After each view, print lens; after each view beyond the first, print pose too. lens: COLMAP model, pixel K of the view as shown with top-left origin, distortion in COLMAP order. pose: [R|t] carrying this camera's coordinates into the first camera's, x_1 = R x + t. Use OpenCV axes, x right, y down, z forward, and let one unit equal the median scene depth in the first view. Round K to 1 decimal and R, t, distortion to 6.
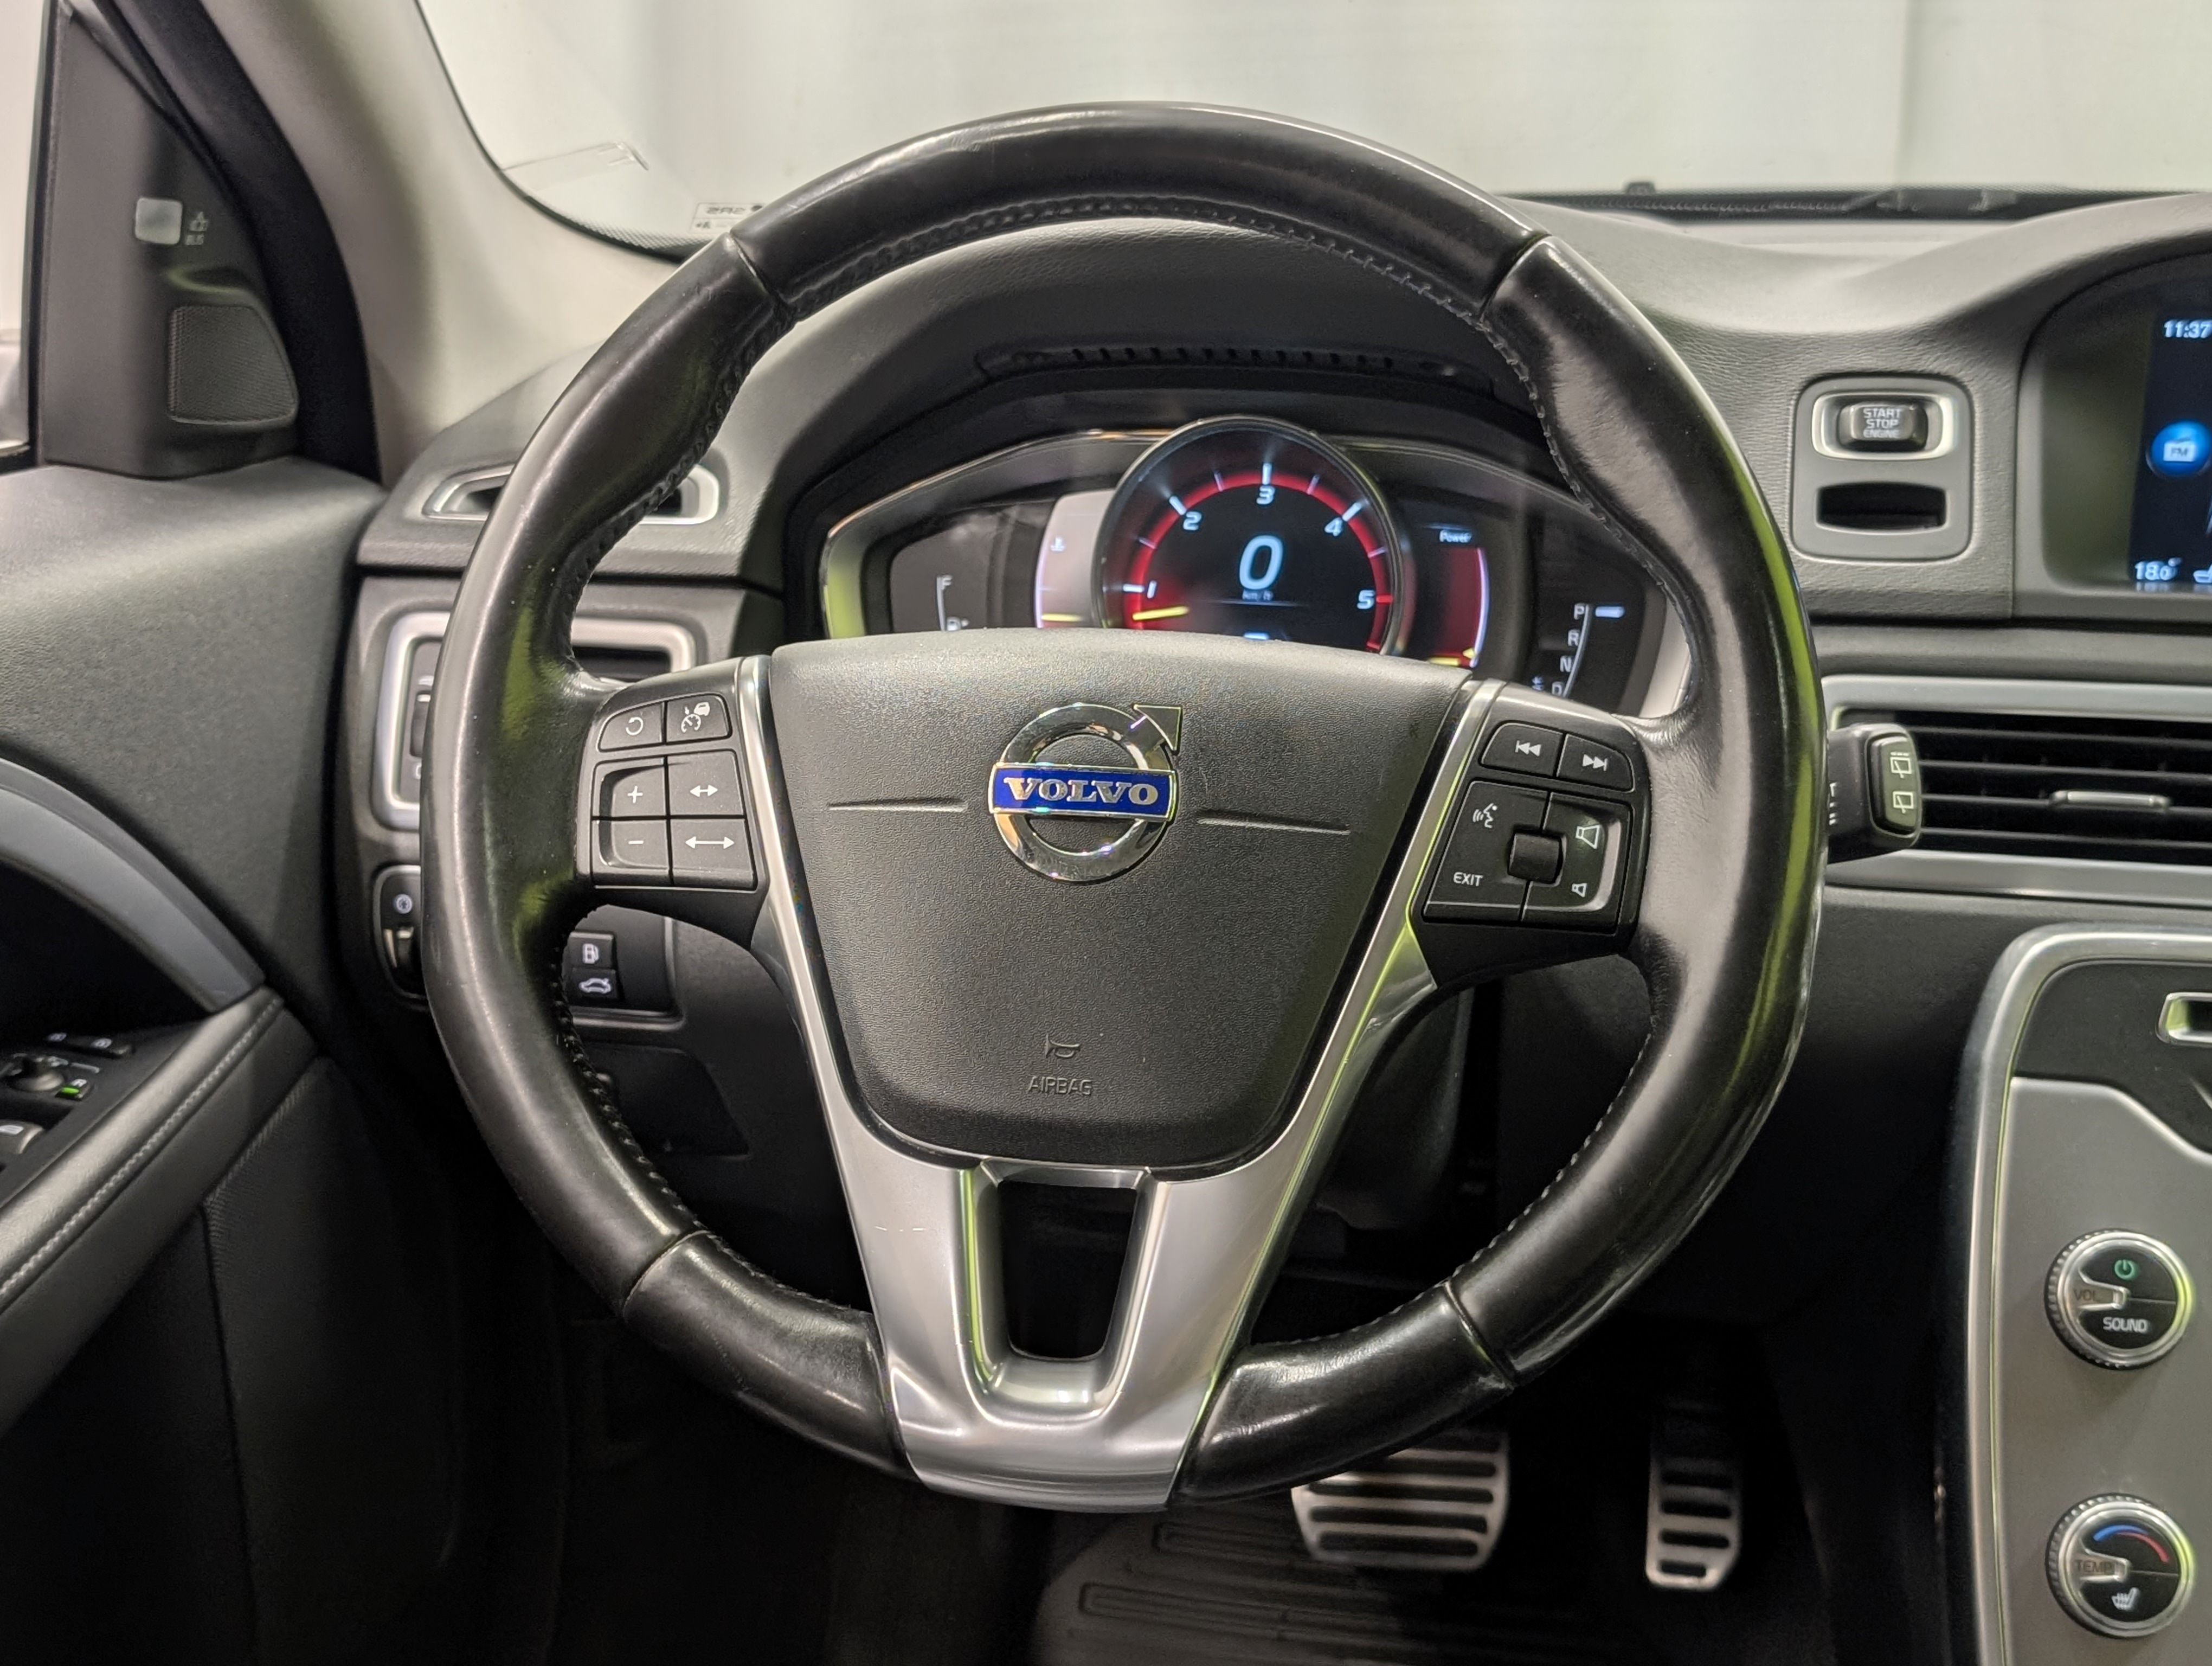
lens RADIAL K [[2784.5, 0, 1105.7], [0, 2784.5, 832.8], [0, 0, 1]] dist [0.043032, 0.000000]
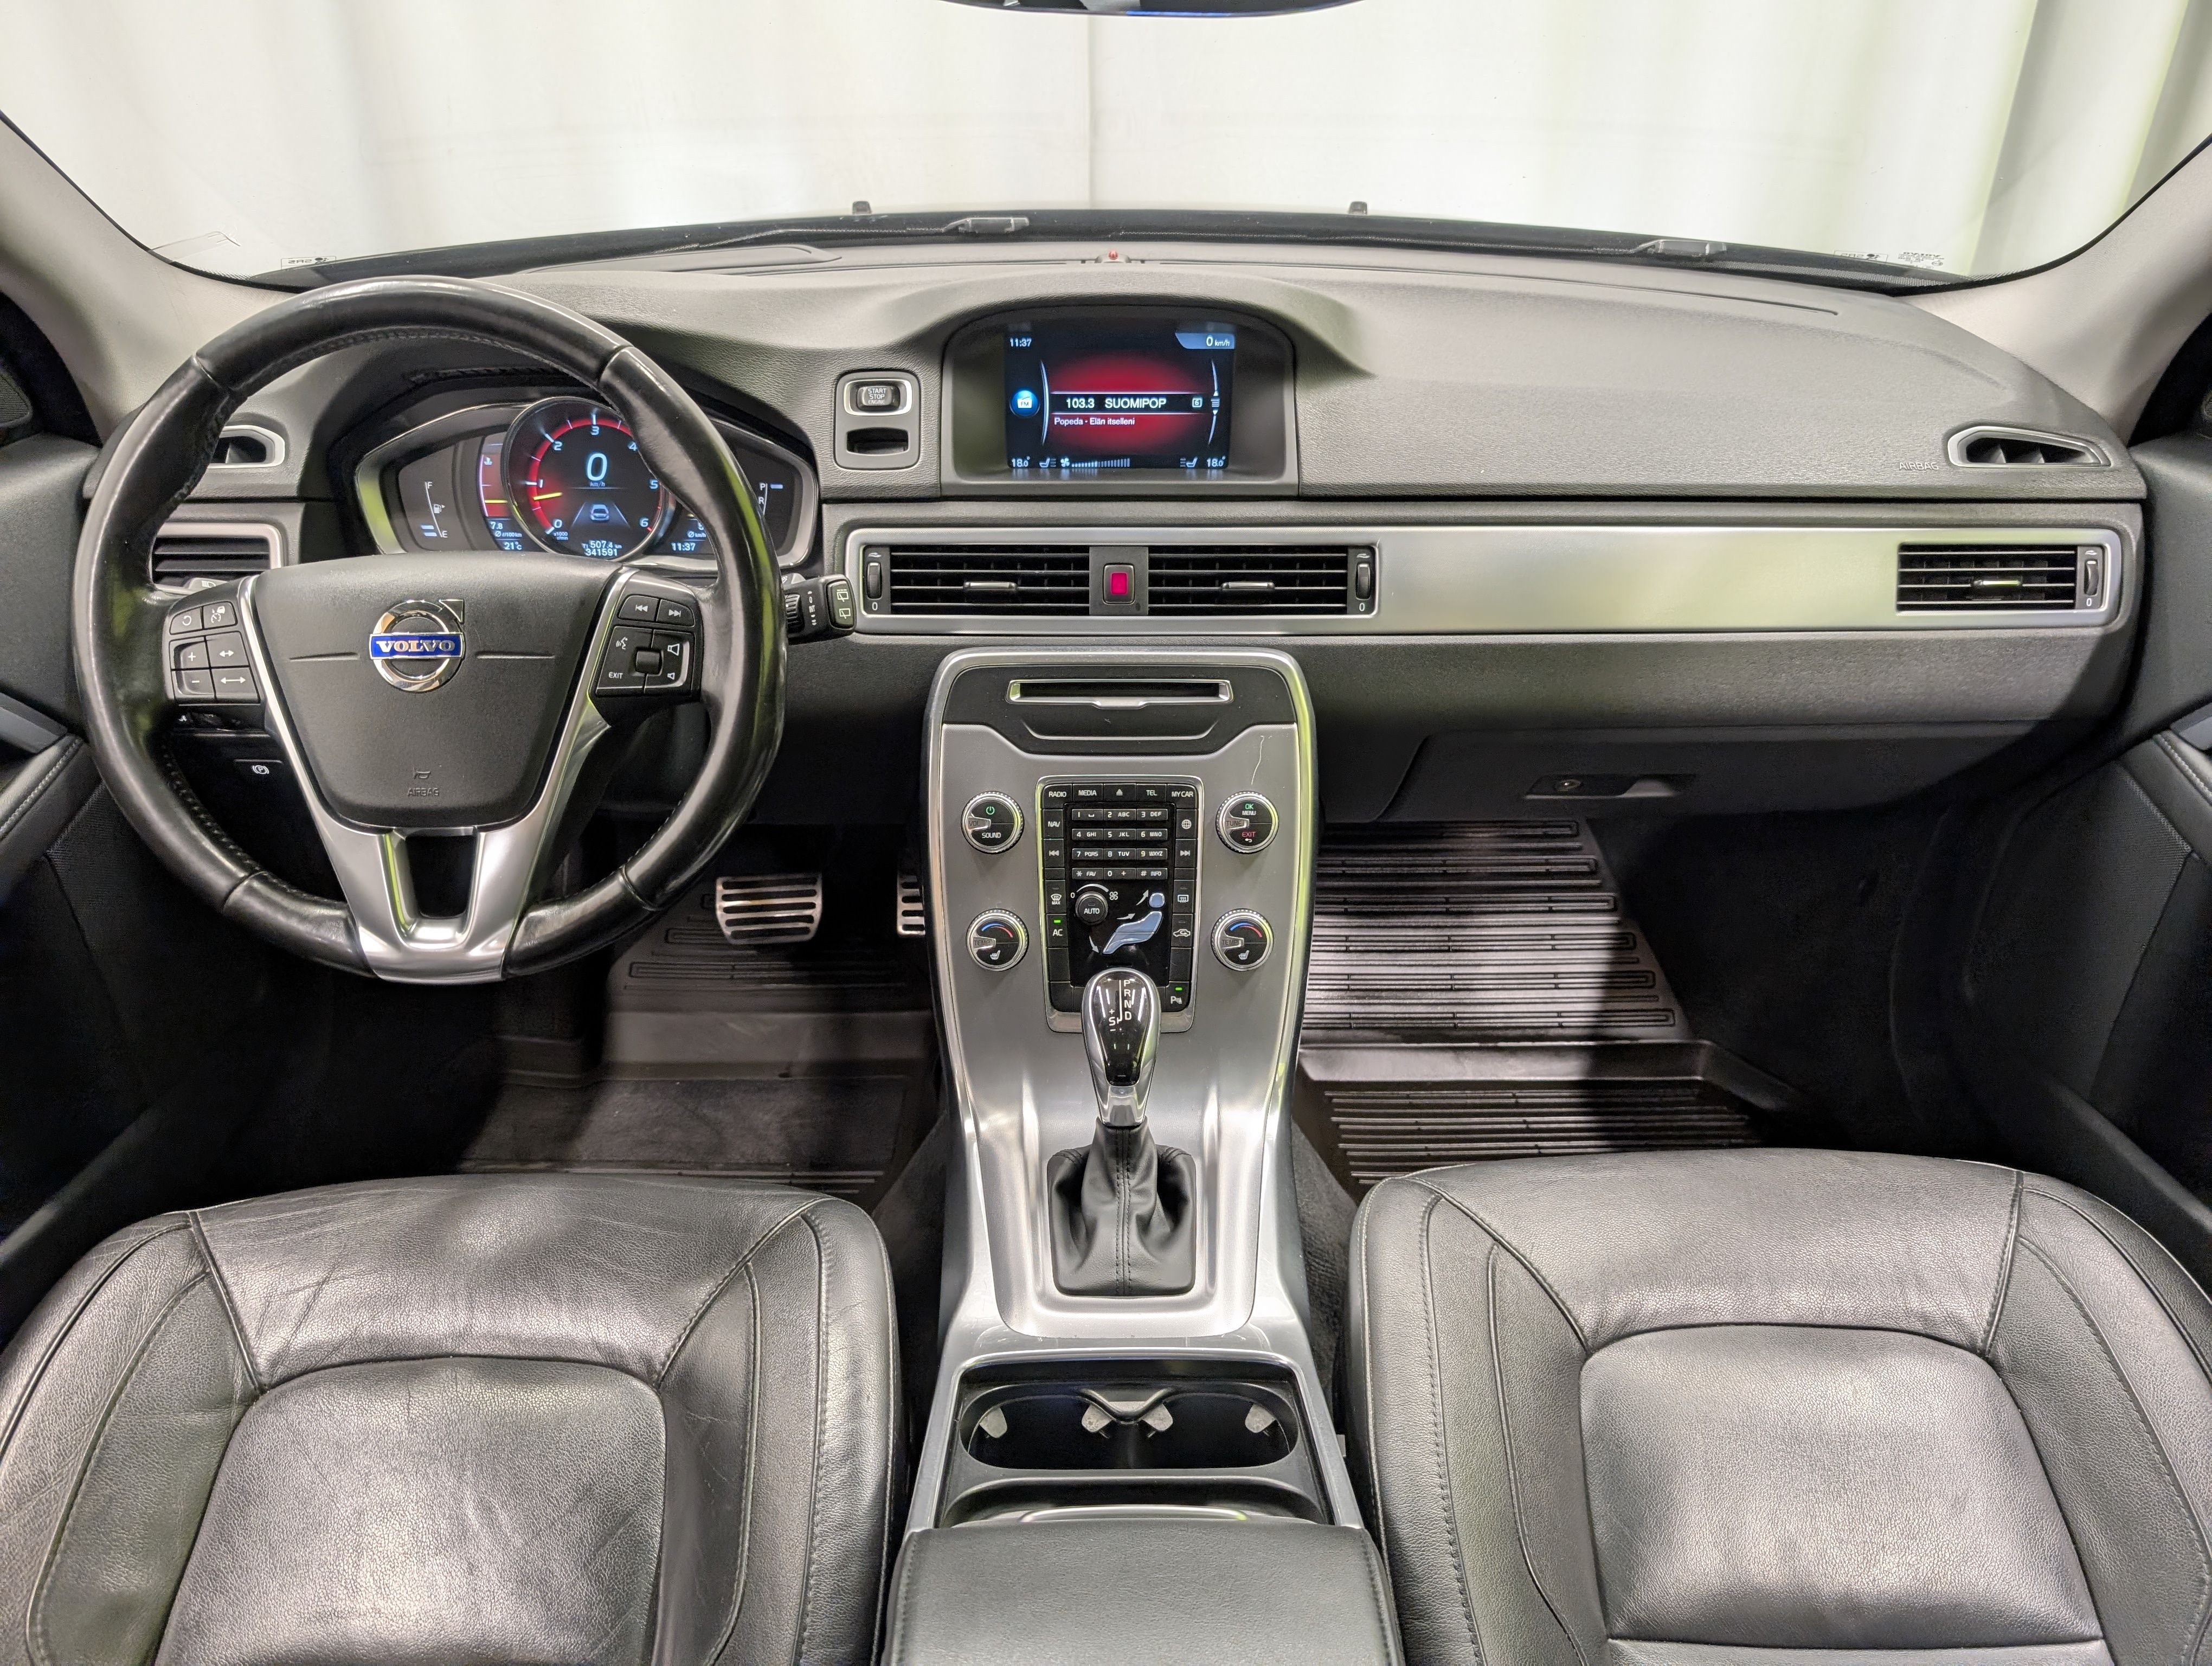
lens RADIAL K [[1553.4, 0, 1105.3], [0, 1553.4, 832.9], [0, 0, 1]] dist [0.005176, -0.005156]
pose [[0.983066, -0.094381, 0.157077, 0.261269], [0.055091, 0.969731, 0.237880, -0.110533], [-0.174774, -0.225199, 0.958509, -0.179149]]
